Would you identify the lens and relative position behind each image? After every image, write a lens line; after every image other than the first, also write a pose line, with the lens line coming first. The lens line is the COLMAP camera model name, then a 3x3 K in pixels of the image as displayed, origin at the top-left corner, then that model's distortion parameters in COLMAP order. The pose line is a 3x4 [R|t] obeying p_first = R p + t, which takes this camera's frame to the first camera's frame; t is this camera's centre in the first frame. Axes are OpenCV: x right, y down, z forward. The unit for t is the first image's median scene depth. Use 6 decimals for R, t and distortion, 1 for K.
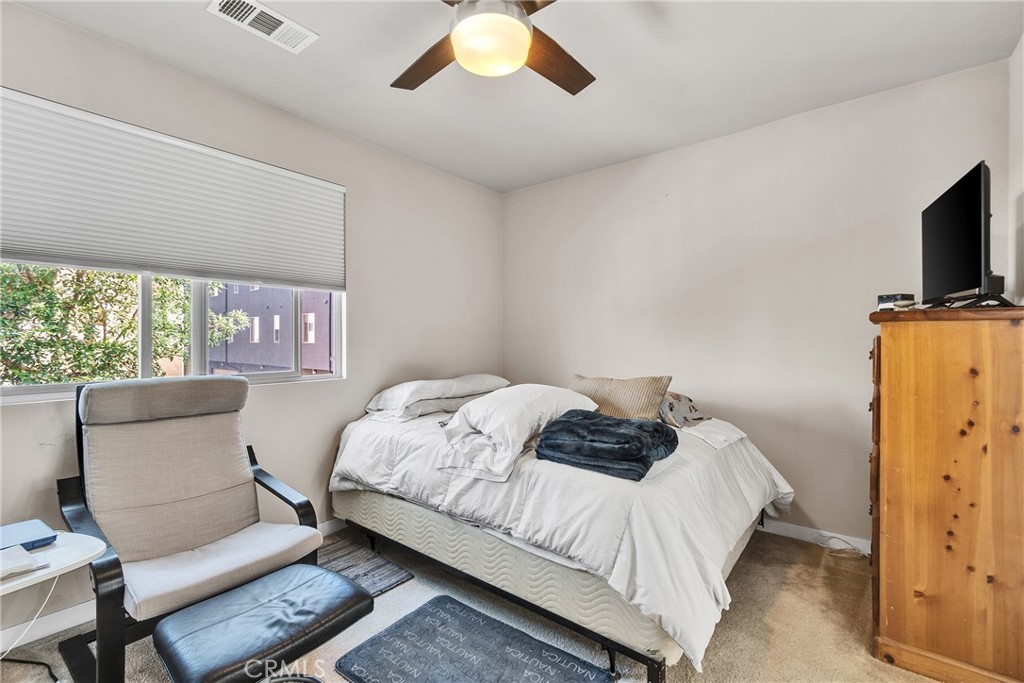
lens RADIAL K [[449.5, 0, 515.7], [0, 449.5, 338.6], [0, 0, 1]] dist [0.002620, -0.001142]
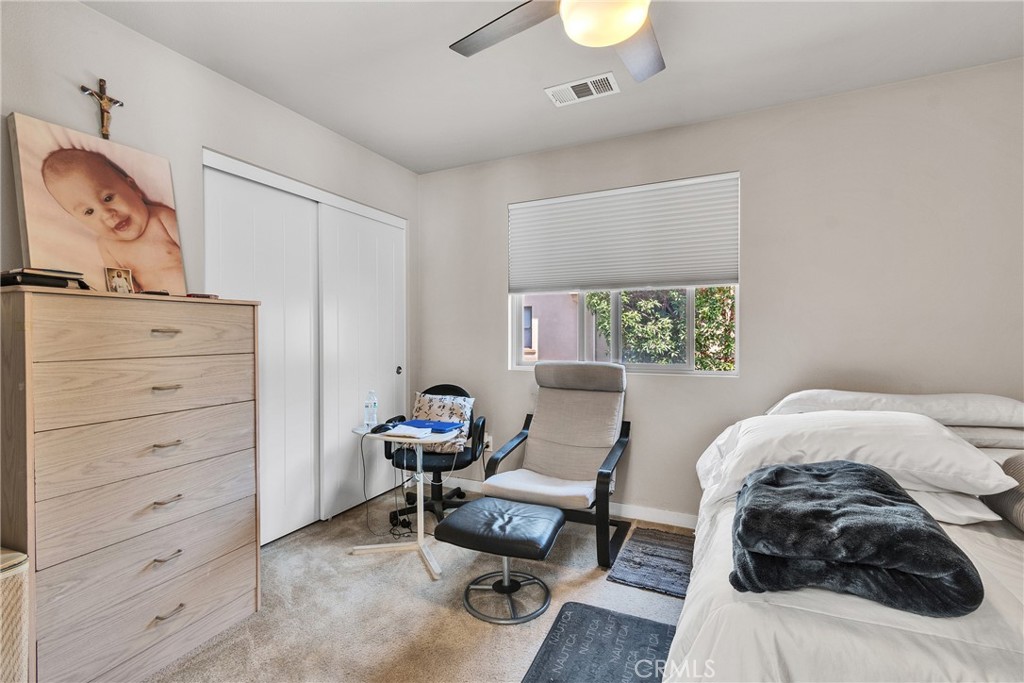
lens RADIAL K [[449.5, 0, 515.7], [0, 449.5, 338.6], [0, 0, 1]] dist [0.002620, -0.001142]
pose [[0.221695, 0.012165, -0.975040, 0.721602], [0.001494, 0.999917, 0.012816, -0.007340], [0.975115, -0.004298, 0.221659, 0.573179]]
